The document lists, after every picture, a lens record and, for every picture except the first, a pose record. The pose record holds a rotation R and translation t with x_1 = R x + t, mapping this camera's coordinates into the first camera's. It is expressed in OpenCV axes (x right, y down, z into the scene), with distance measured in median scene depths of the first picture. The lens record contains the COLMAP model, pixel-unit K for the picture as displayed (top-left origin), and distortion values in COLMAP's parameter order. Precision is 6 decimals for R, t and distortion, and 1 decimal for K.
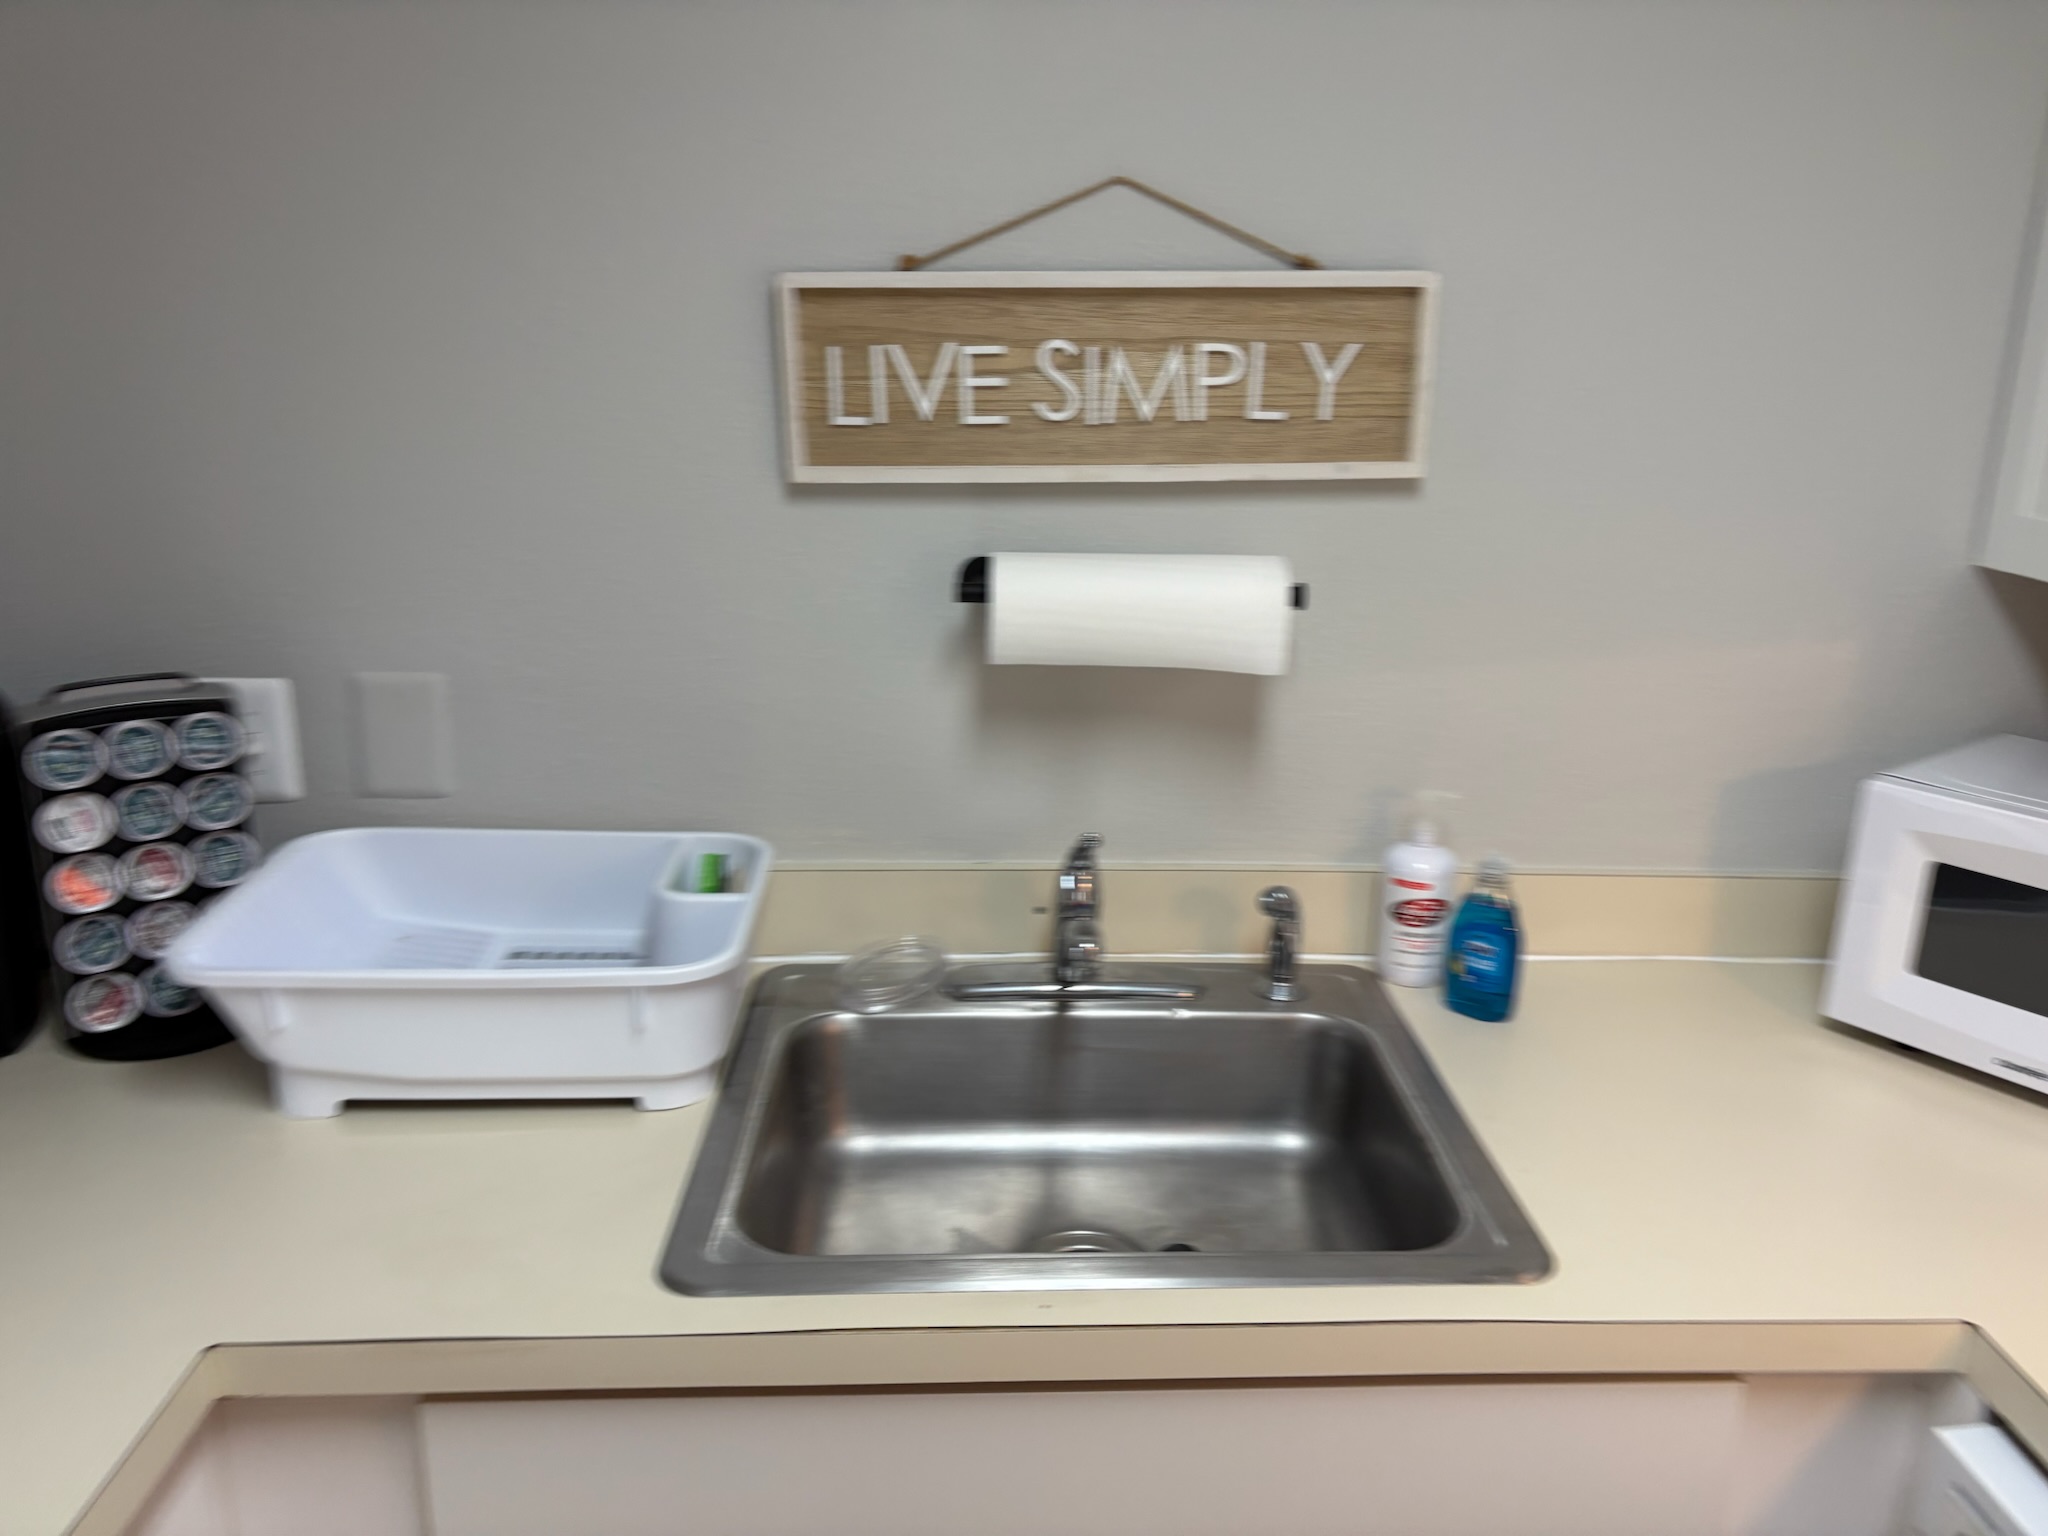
lens RADIAL K [[1550.0, 0, 1037.7], [0, 1550.0, 760.4], [0, 0, 1]] dist [0.055082, -0.057158]
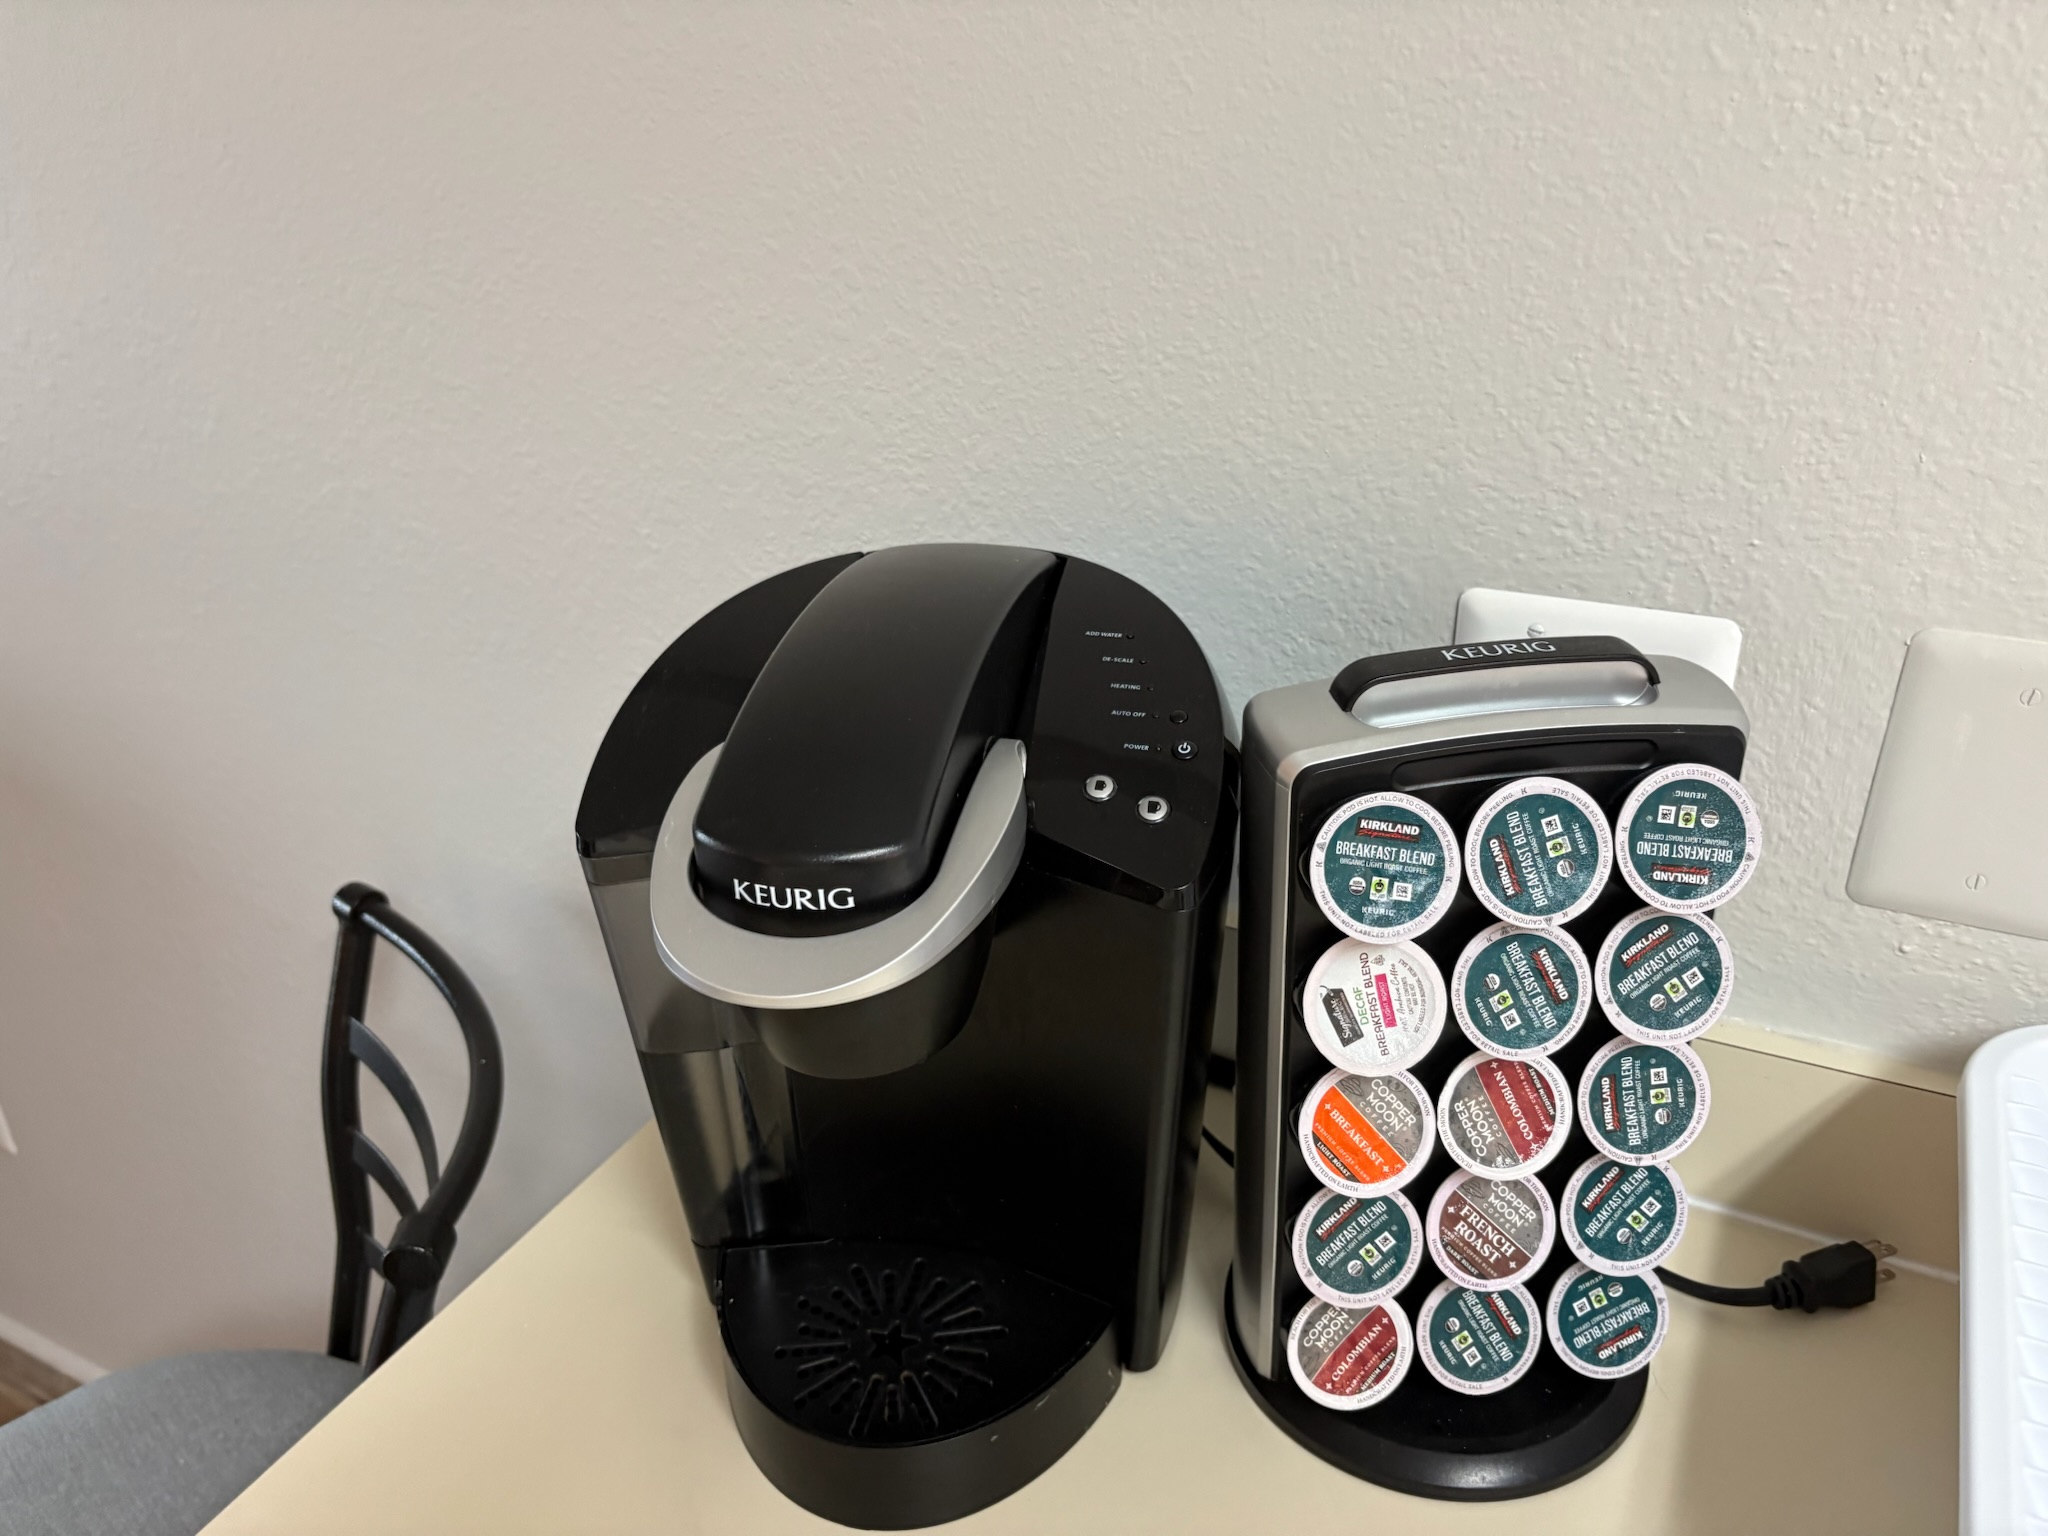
lens RADIAL K [[1550.0, 0, 1024.9], [0, 1550.0, 768.0], [0, 0, 1]] dist [0.055082, -0.057158]
pose [[0.851430, 0.188441, -0.489446, -0.451990], [-0.092415, 0.972525, 0.213668, -0.091089], [0.516262, -0.136691, 0.845452, 0.552865]]
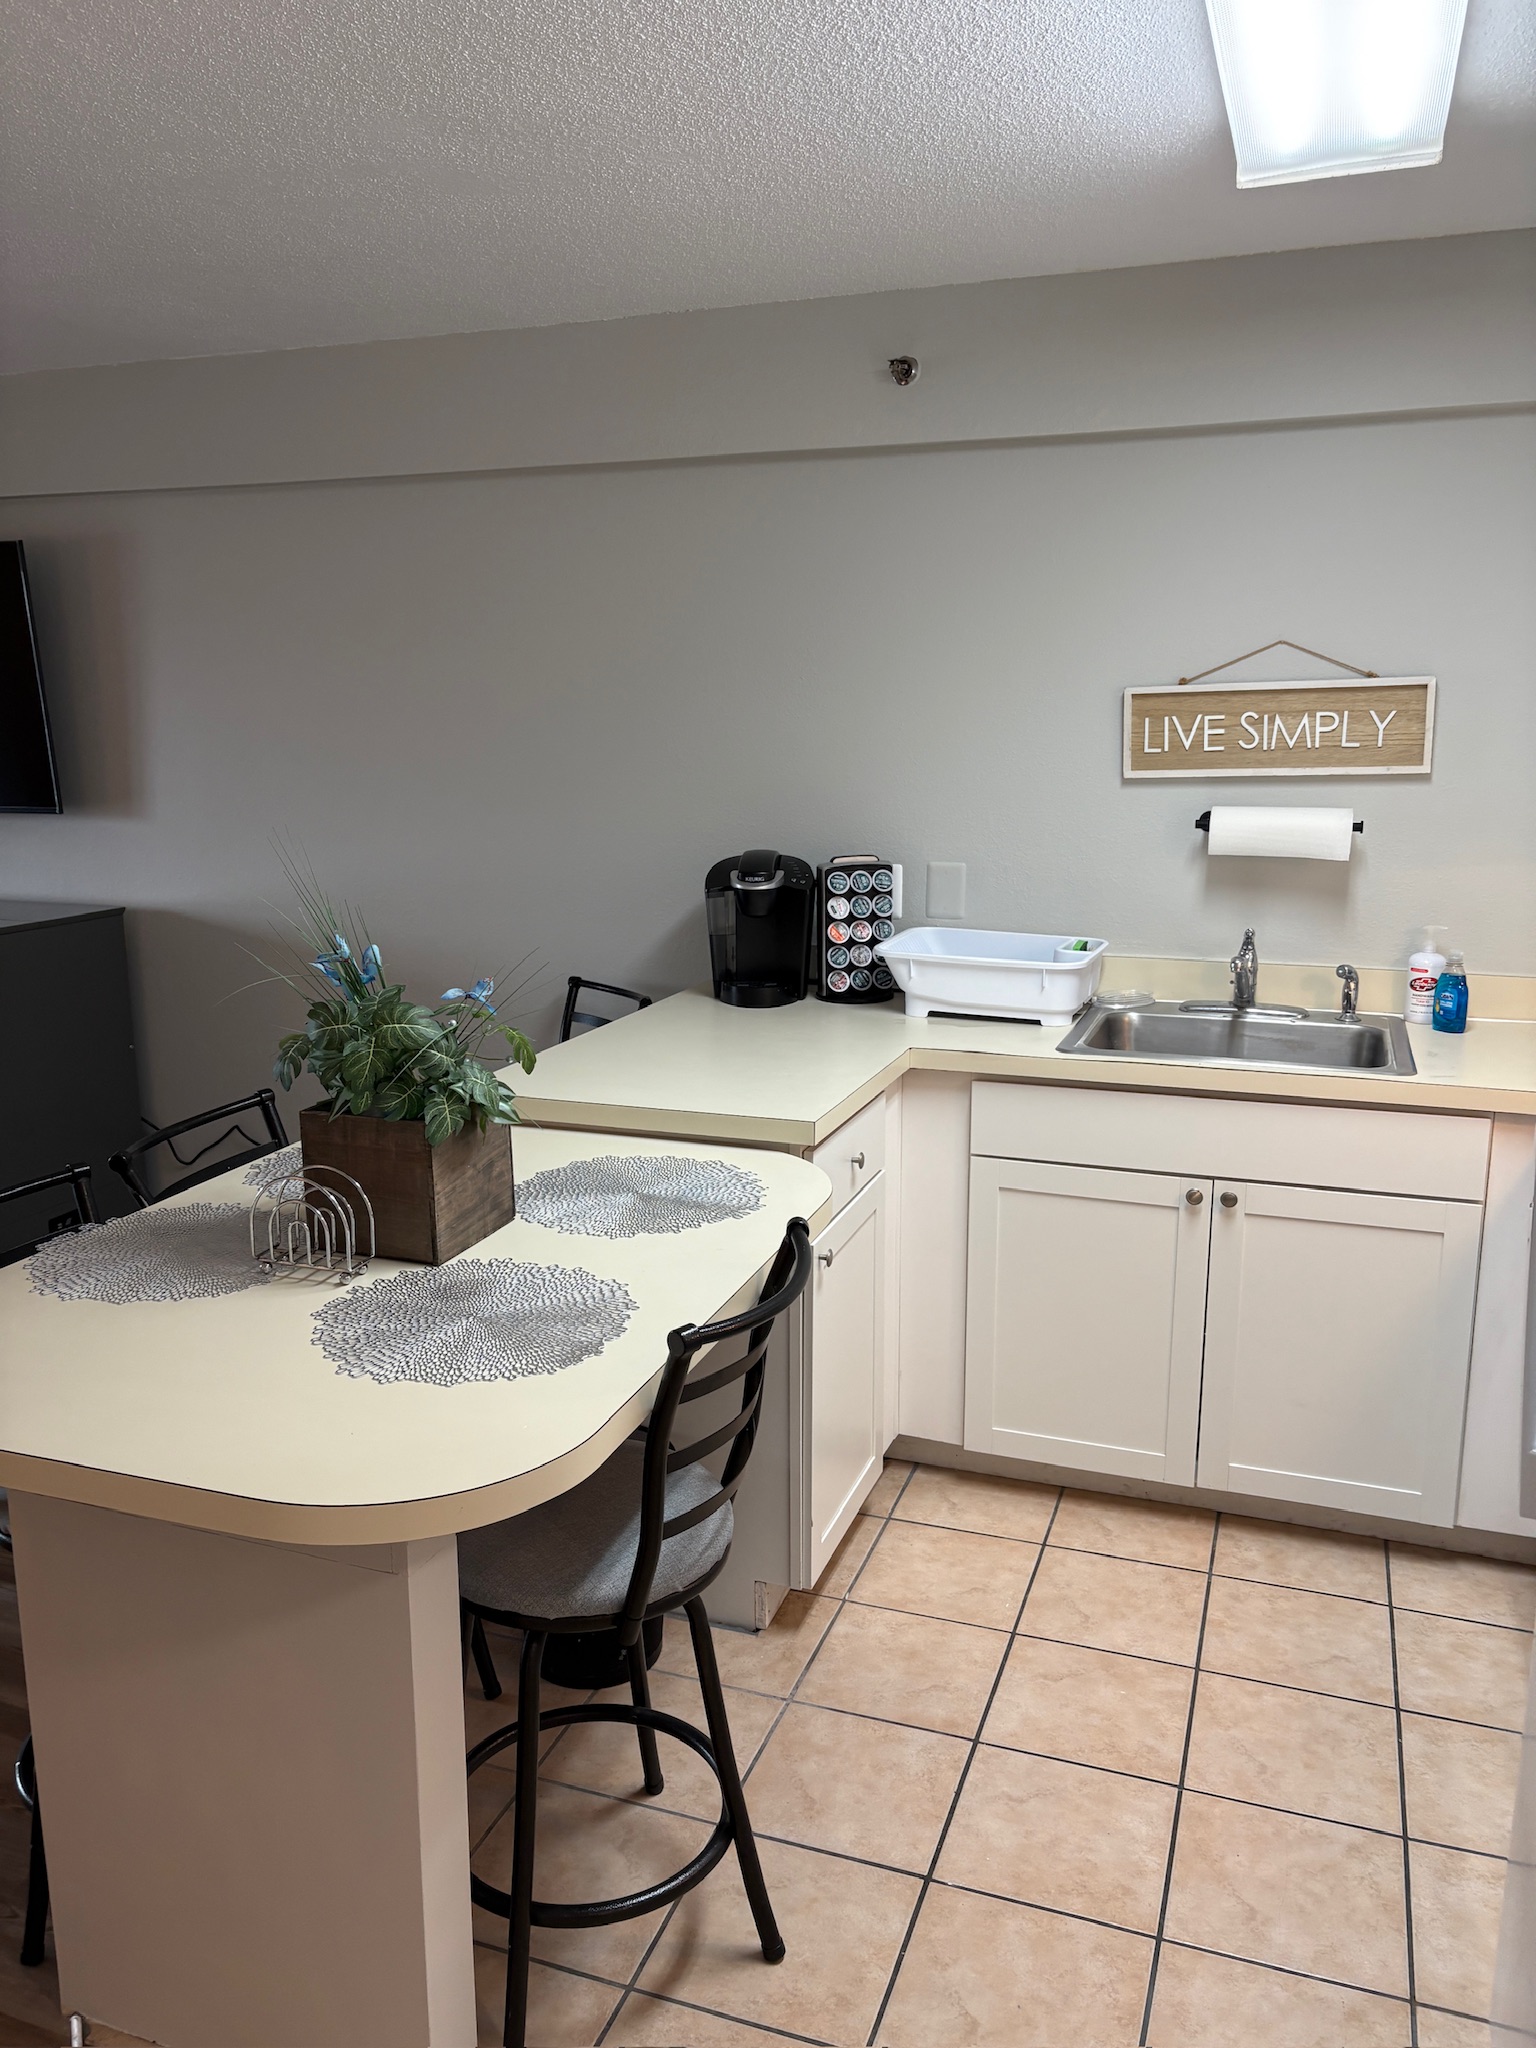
lens RADIAL K [[1550.0, 0, 771.7], [0, 1550.0, 1039.3], [0, 0, 1]] dist [0.055082, -0.057158]
pose [[0.926944, 0.054918, -0.371159, 0.231407], [-0.073136, 0.996701, -0.035177, 0.322662], [0.368003, 0.059752, 0.927903, -1.287804]]
